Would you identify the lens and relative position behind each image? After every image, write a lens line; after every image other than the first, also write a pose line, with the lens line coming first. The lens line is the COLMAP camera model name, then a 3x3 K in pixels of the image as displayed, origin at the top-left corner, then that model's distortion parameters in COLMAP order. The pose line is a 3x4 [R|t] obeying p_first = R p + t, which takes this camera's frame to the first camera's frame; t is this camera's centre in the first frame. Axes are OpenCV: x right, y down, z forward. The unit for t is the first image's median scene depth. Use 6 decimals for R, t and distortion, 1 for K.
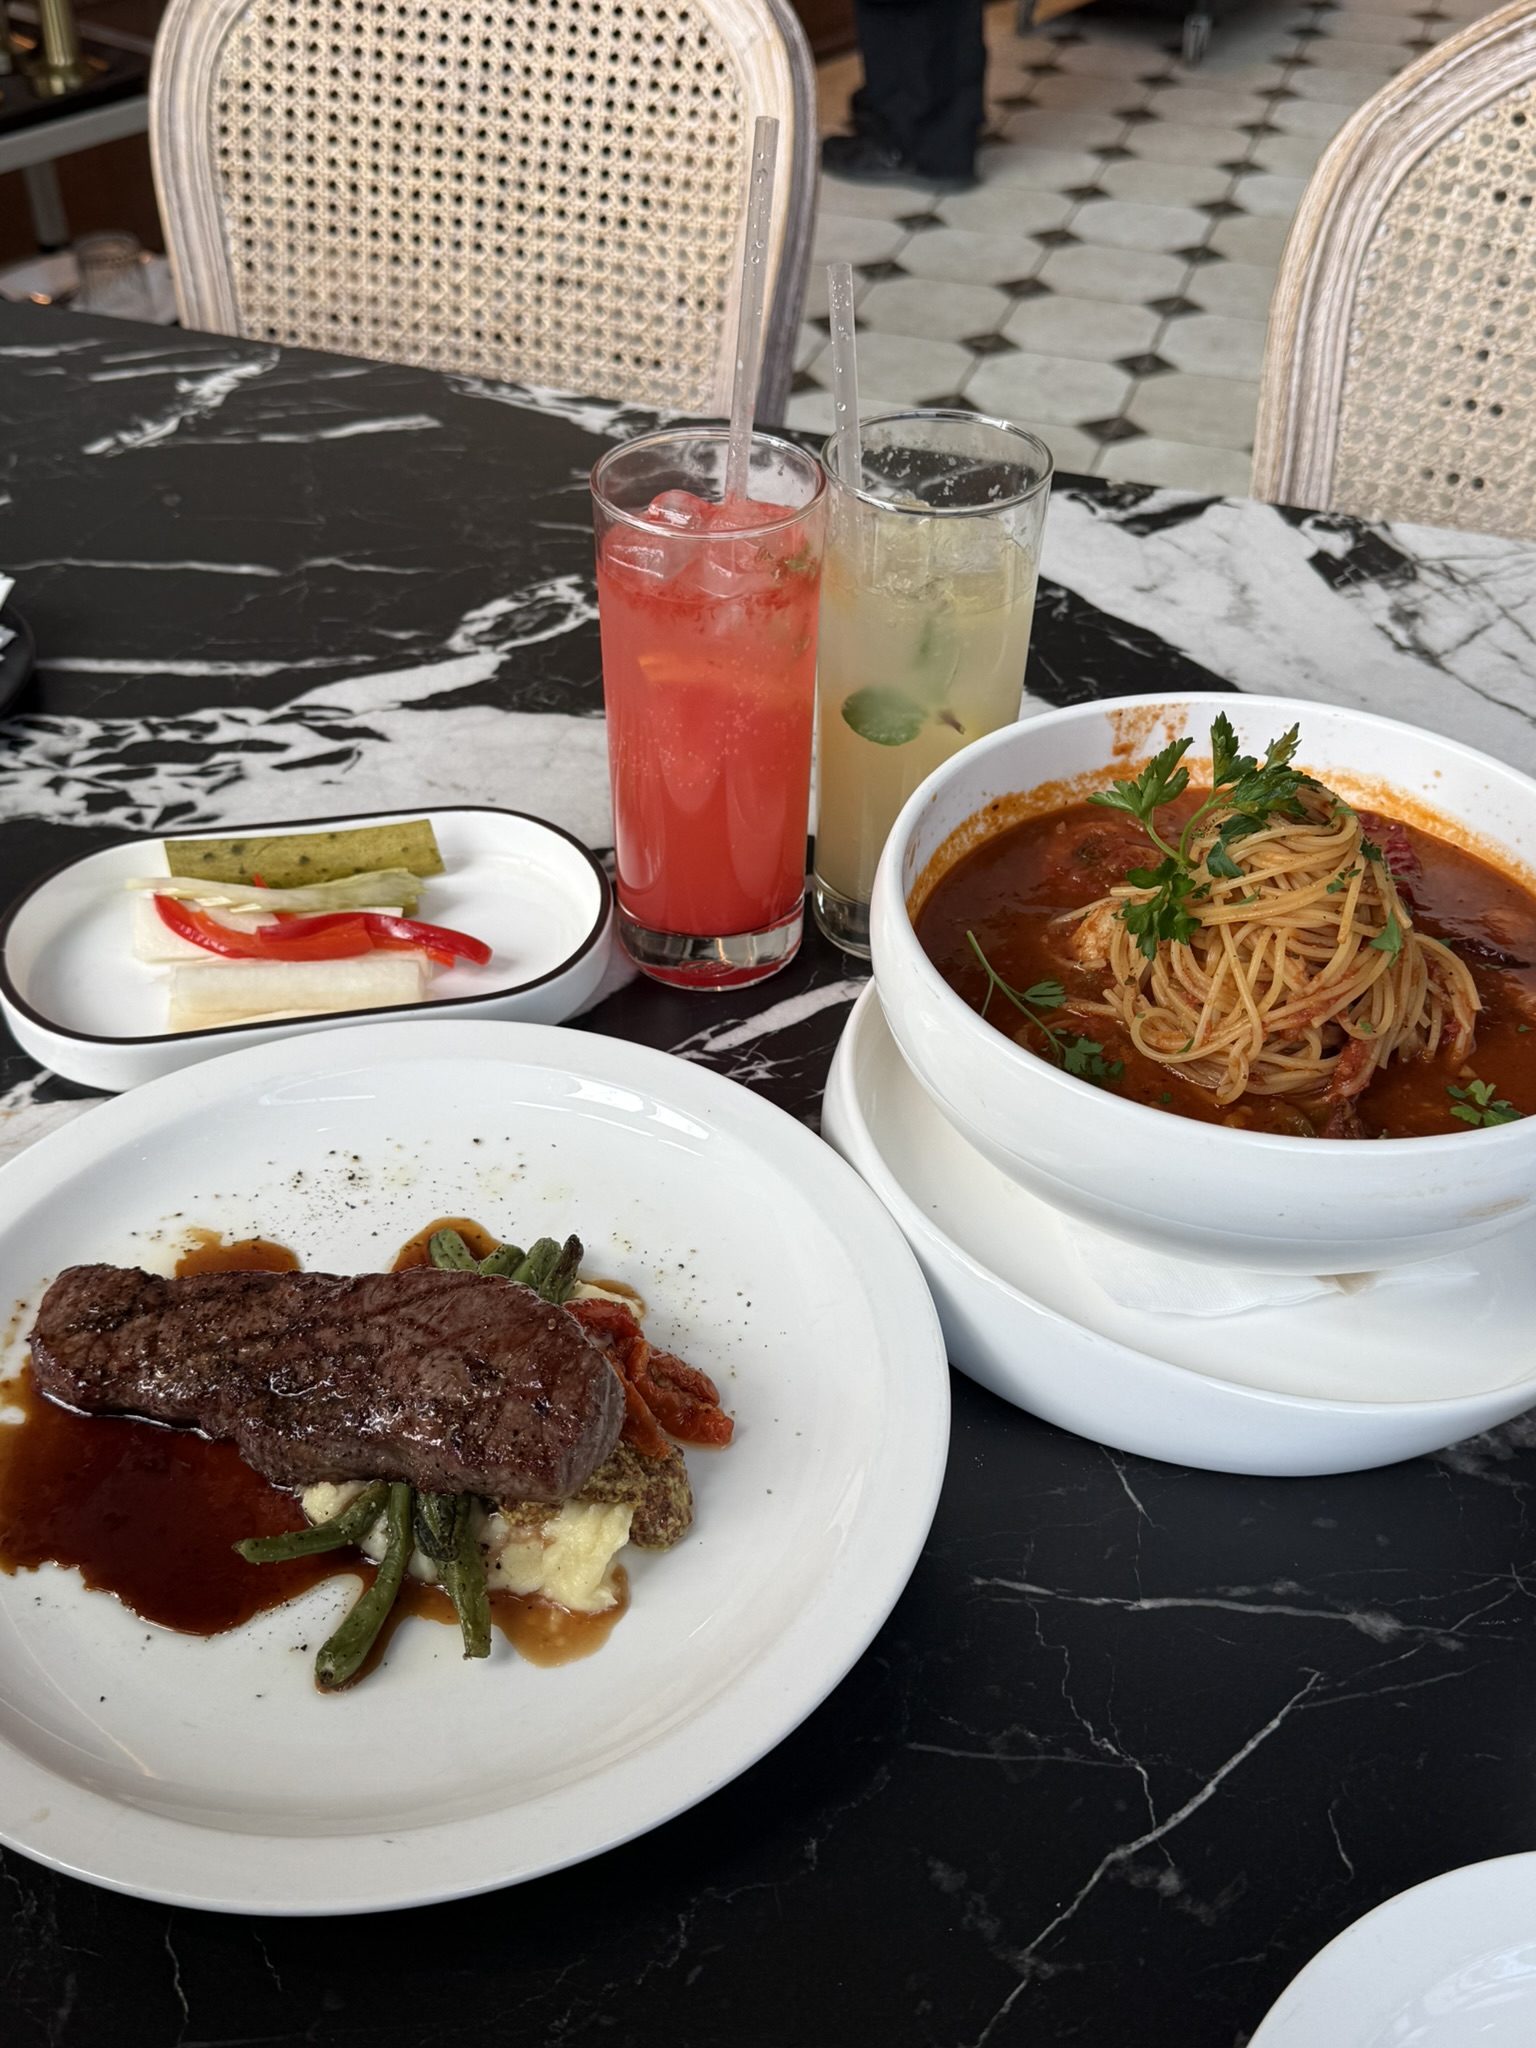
lens RADIAL K [[2112.5, 0, 767.7], [0, 2112.5, 1027.4], [0, 0, 1]] dist [0.163596, 0.000000]
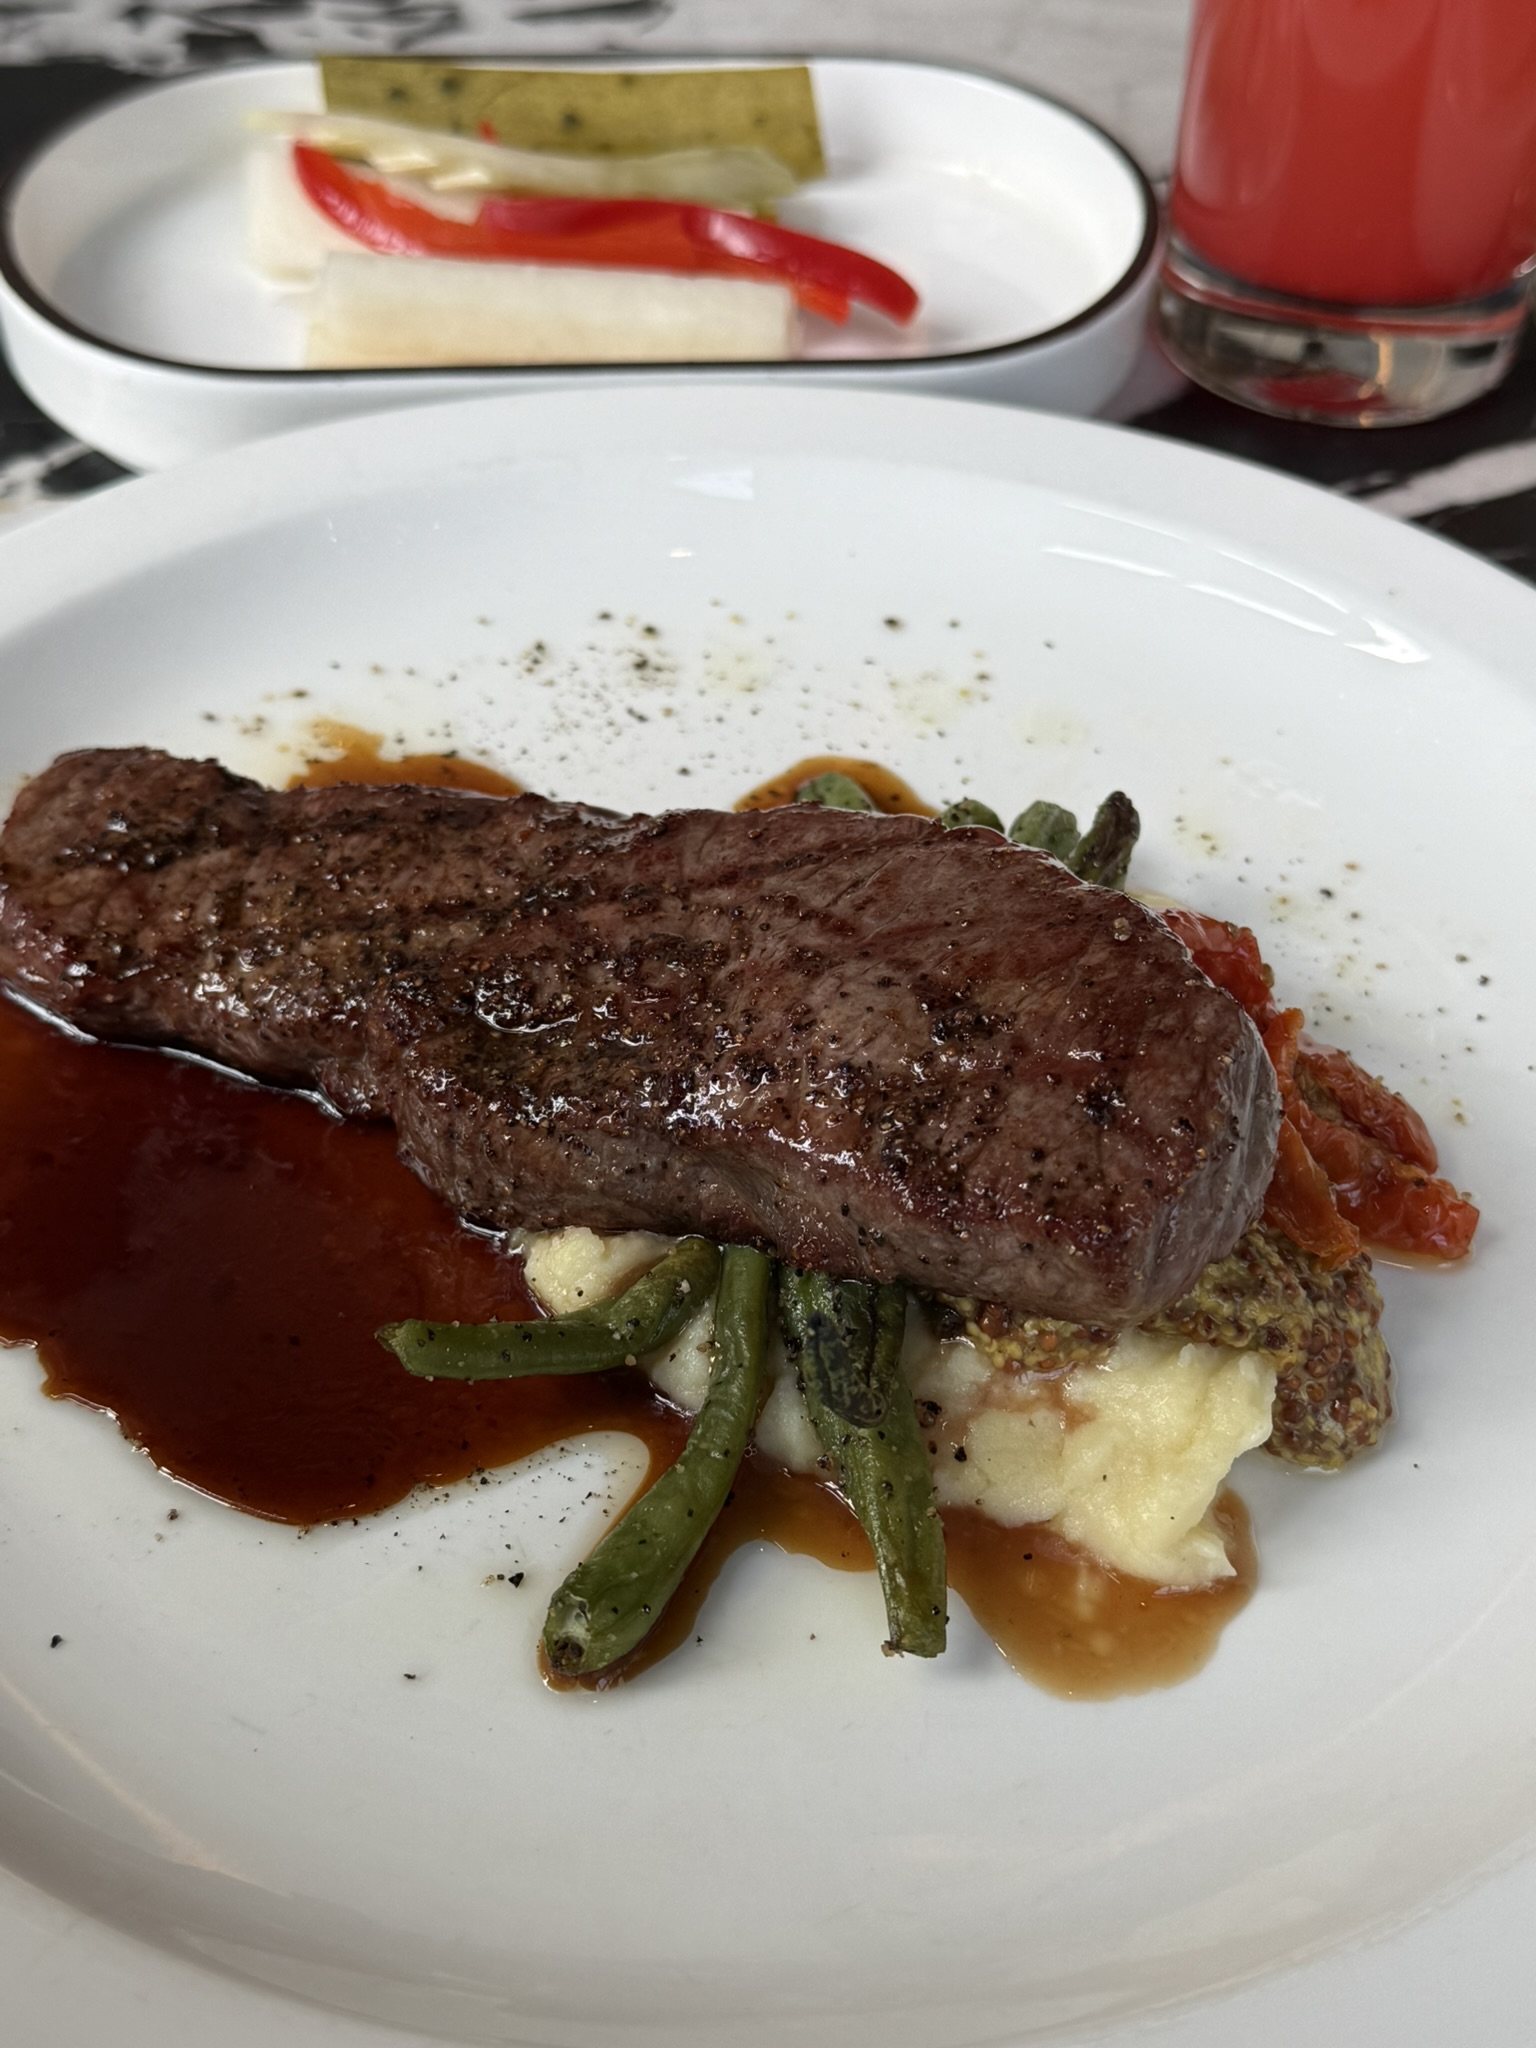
lens RADIAL K [[2612.9, 0, 764.6], [0, 2612.9, 1017.1], [0, 0, 1]] dist [0.165407, 0.000000]
pose [[0.991712, 0.101073, -0.079323, -0.127890], [-0.096832, 0.993746, 0.055616, 0.132970], [0.084448, -0.047474, 0.995296, 0.454253]]
